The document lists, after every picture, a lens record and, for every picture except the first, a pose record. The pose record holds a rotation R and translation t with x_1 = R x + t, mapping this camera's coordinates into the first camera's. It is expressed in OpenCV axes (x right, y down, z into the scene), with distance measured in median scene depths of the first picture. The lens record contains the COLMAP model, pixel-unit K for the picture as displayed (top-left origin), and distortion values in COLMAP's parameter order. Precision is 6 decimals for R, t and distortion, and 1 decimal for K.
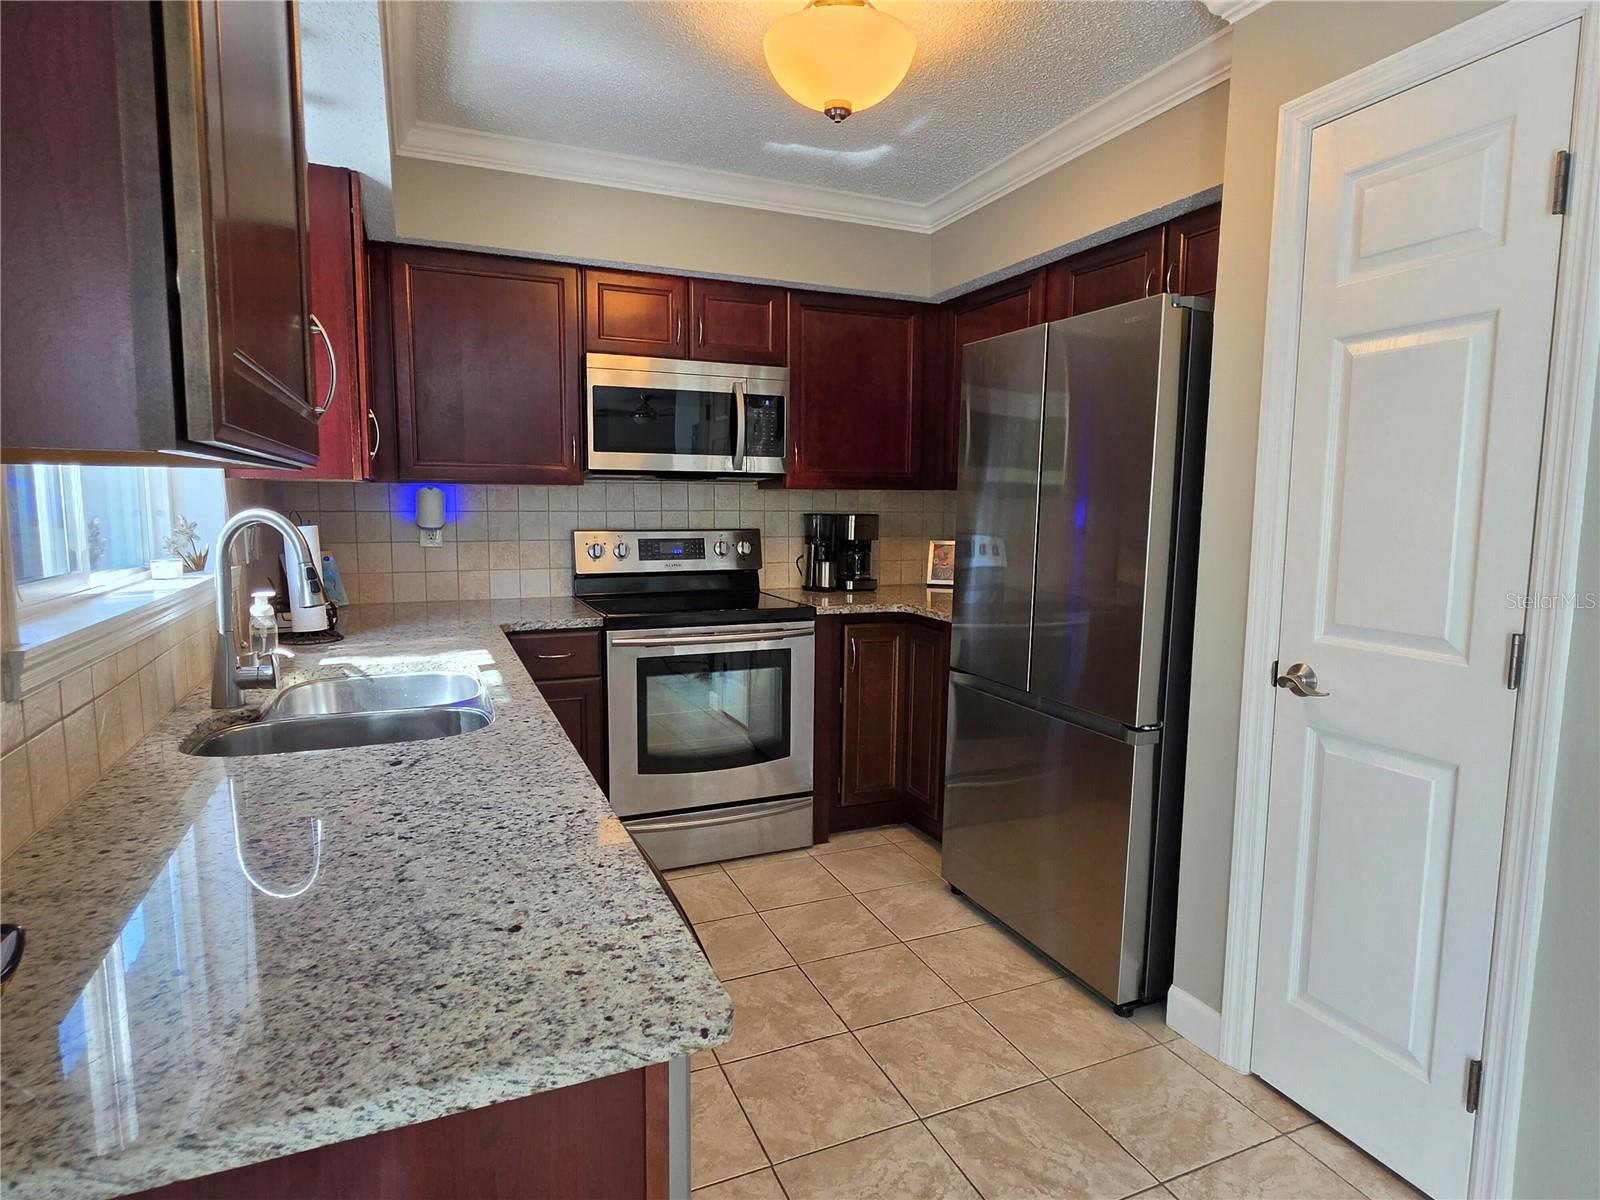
lens RADIAL K [[875.7, 0, 801.0], [0, 875.7, 595.8], [0, 0, 1]] dist [-0.001095, 0.002194]
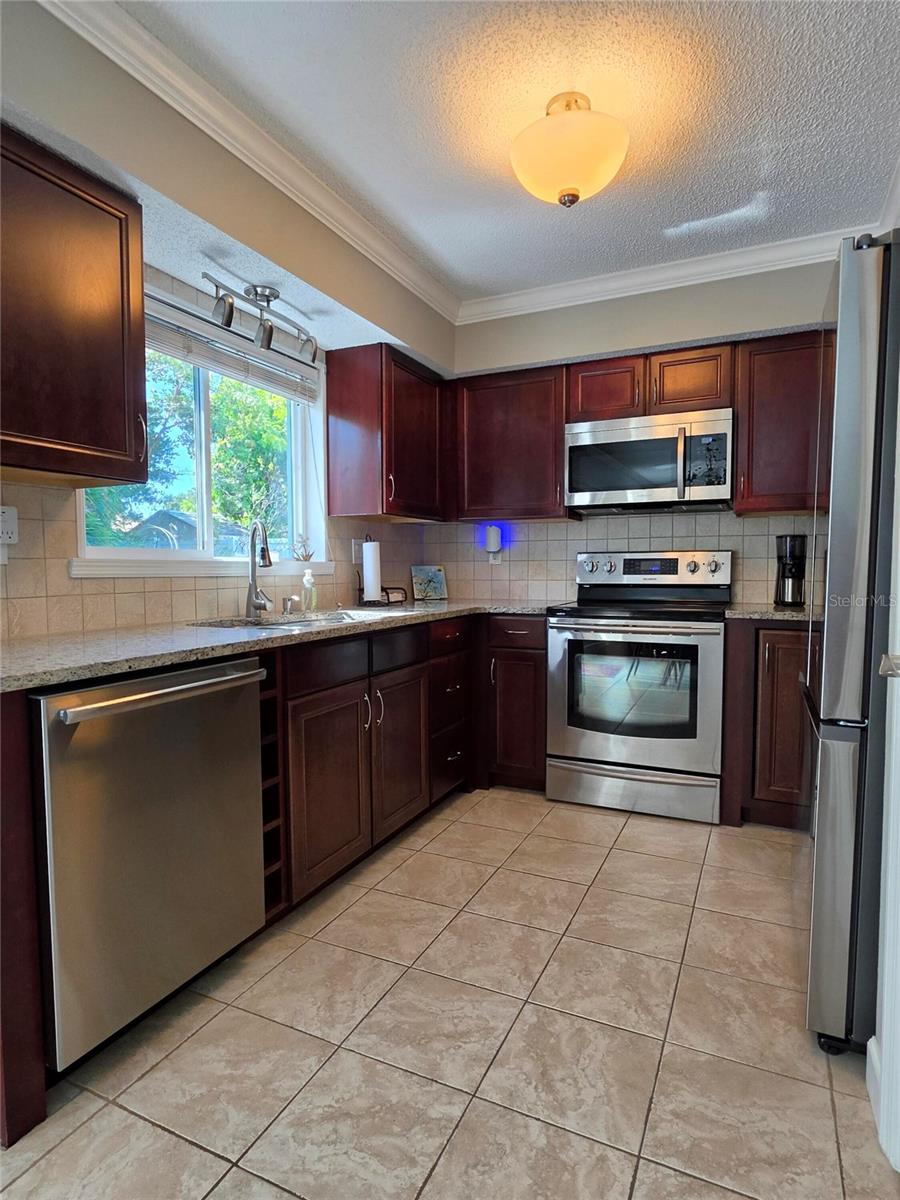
lens RADIAL K [[656.7, 0, 451.5], [0, 656.7, 604.1], [0, 0, 1]] dist [-0.001095, 0.002194]
pose [[0.663126, 0.031440, -0.747848, 0.451426], [-0.074415, 0.996937, -0.024073, 0.054735], [0.744800, 0.071614, 0.663434, 0.182295]]
